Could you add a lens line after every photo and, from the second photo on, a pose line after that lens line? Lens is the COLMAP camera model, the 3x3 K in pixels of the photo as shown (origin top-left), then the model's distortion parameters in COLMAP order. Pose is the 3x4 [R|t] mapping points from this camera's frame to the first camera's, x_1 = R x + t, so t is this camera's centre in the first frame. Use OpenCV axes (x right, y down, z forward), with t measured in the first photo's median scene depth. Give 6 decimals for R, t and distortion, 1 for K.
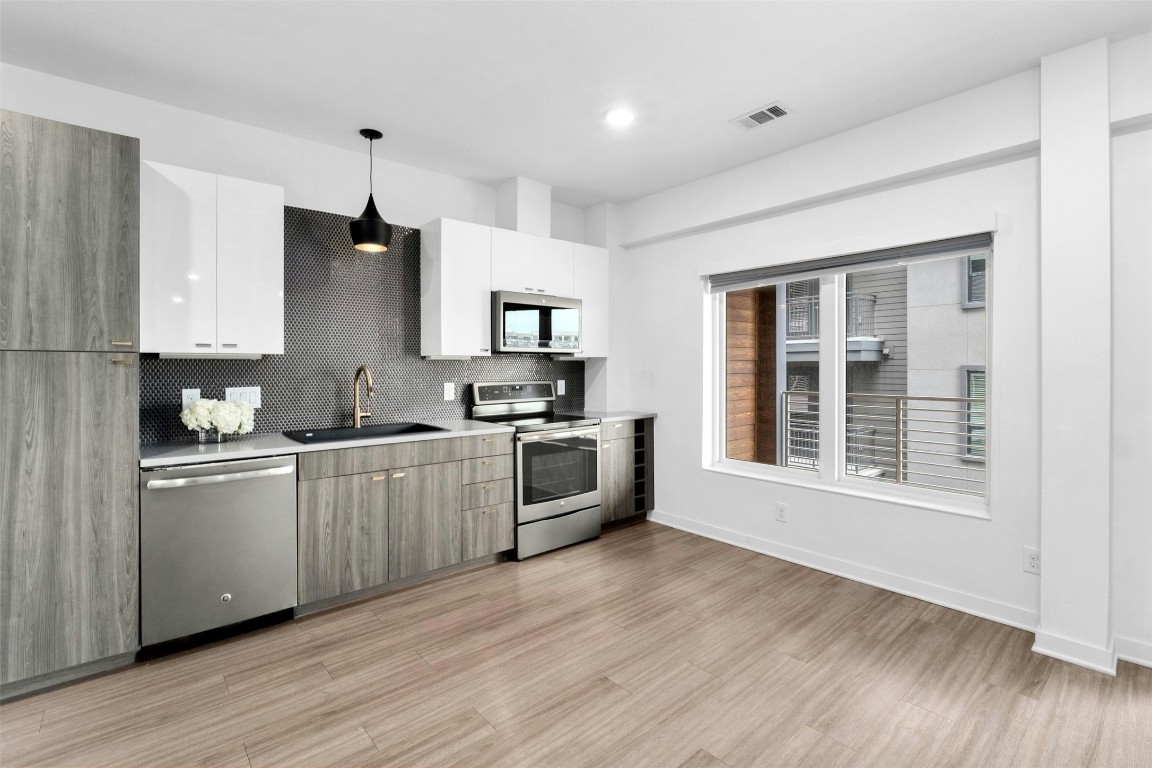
lens RADIAL K [[524.8, 0, 605.3], [0, 524.8, 366.0], [0, 0, 1]] dist [-0.002008, 0.000138]
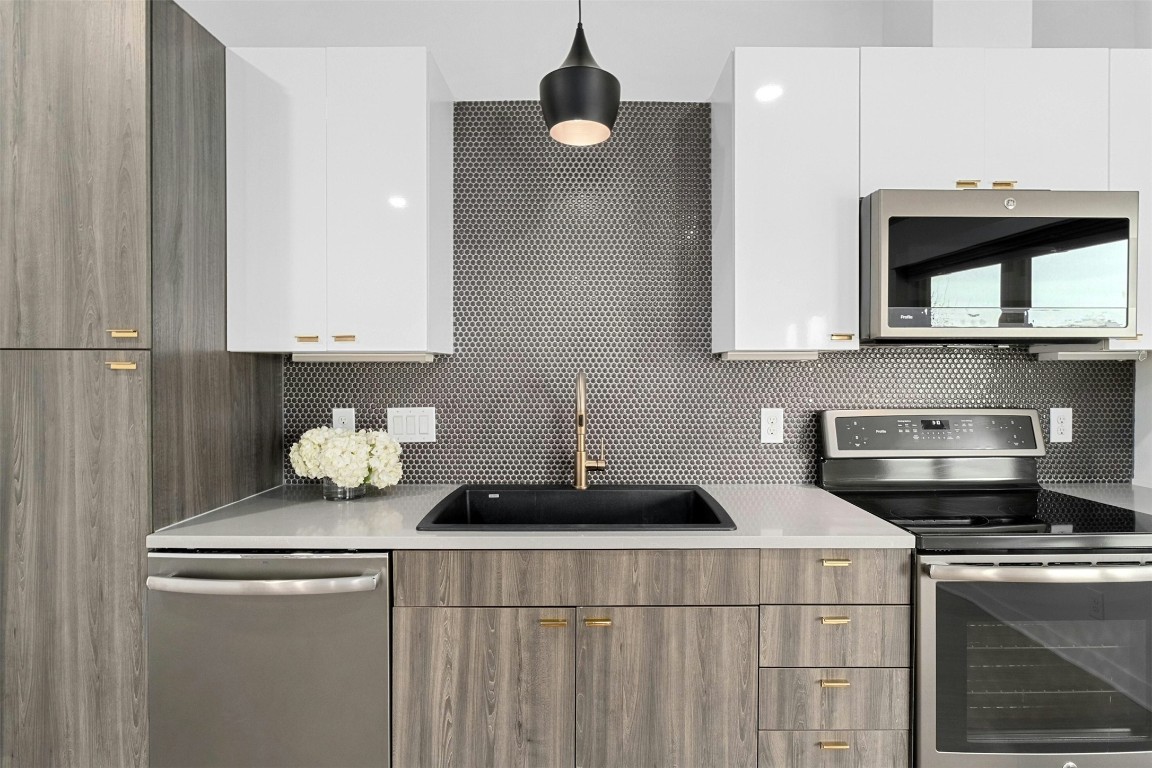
lens RADIAL K [[589.5, 0, 577.2], [0, 589.5, 378.4], [0, 0, 1]] dist [-0.005926, 0.000589]
pose [[0.728799, 0.007058, -0.684692, -0.075482], [-0.000796, 0.999955, 0.009461, -0.000508], [0.684728, -0.006350, 0.728771, 0.662101]]
